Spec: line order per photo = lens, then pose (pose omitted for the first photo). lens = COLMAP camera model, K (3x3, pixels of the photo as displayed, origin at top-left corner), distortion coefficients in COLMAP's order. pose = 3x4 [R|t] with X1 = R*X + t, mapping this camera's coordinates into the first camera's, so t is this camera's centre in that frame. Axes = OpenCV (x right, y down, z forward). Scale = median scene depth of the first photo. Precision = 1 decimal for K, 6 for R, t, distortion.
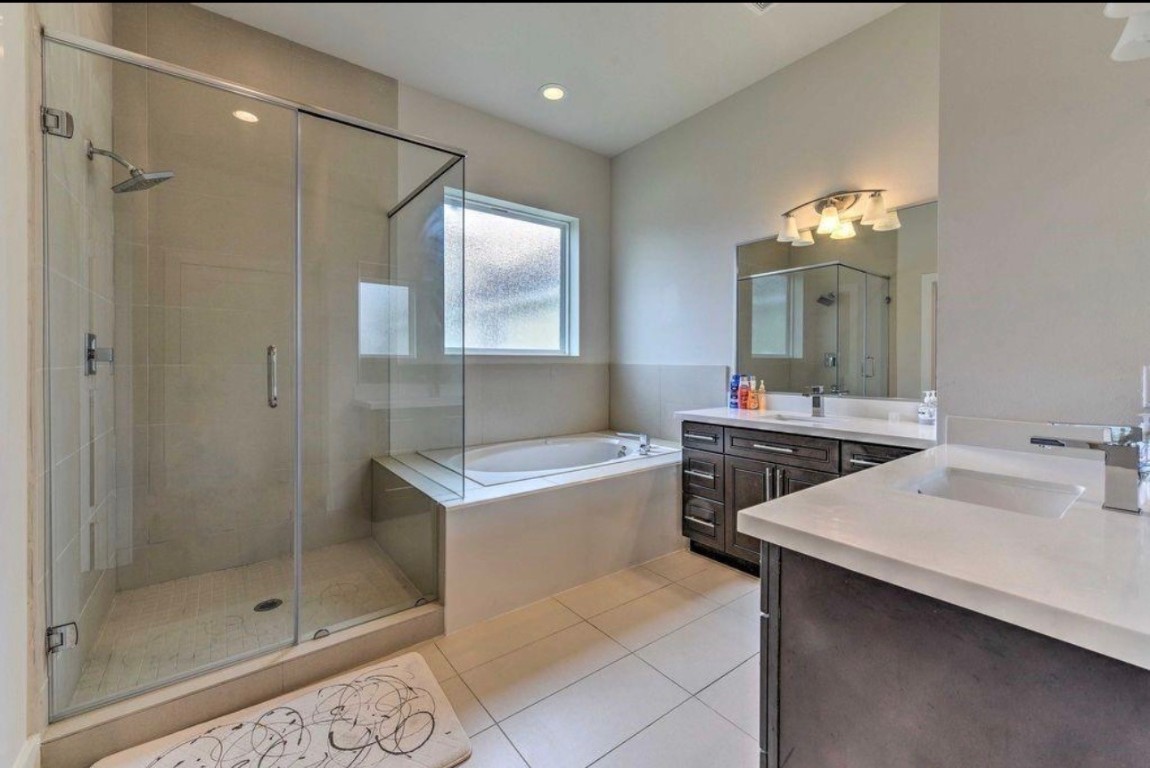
lens RADIAL K [[456.7, 0, 545.6], [0, 456.7, 356.0], [0, 0, 1]] dist [-0.000097, -0.000041]
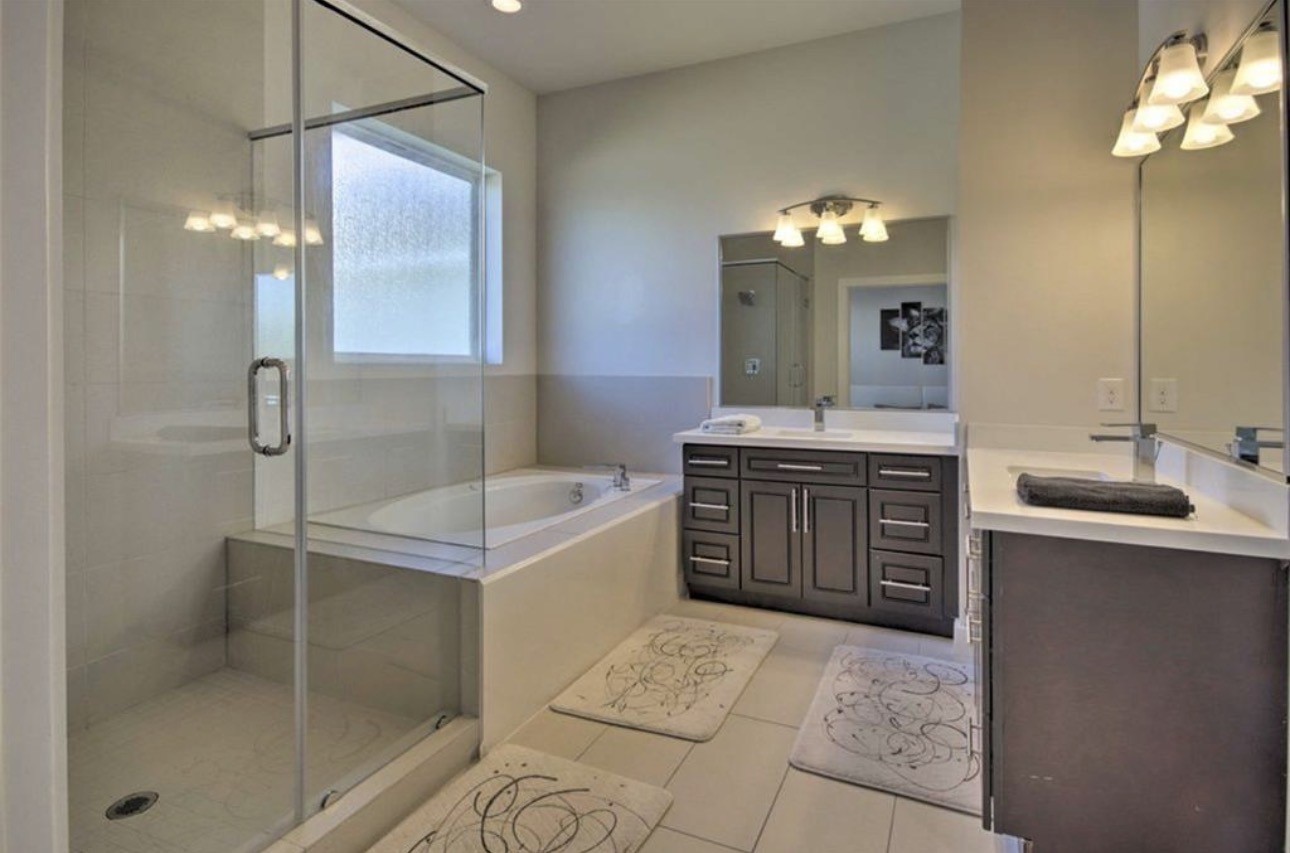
lens RADIAL K [[680.3, 0, 641.7], [0, 680.3, 355.4], [0, 0, 1]] dist [-0.000402, 0.000189]
pose [[0.873343, 0.009148, 0.487019, -0.375854], [-0.005158, 0.999941, -0.009532, -0.007685], [-0.487078, 0.005813, 0.873339, -0.044350]]
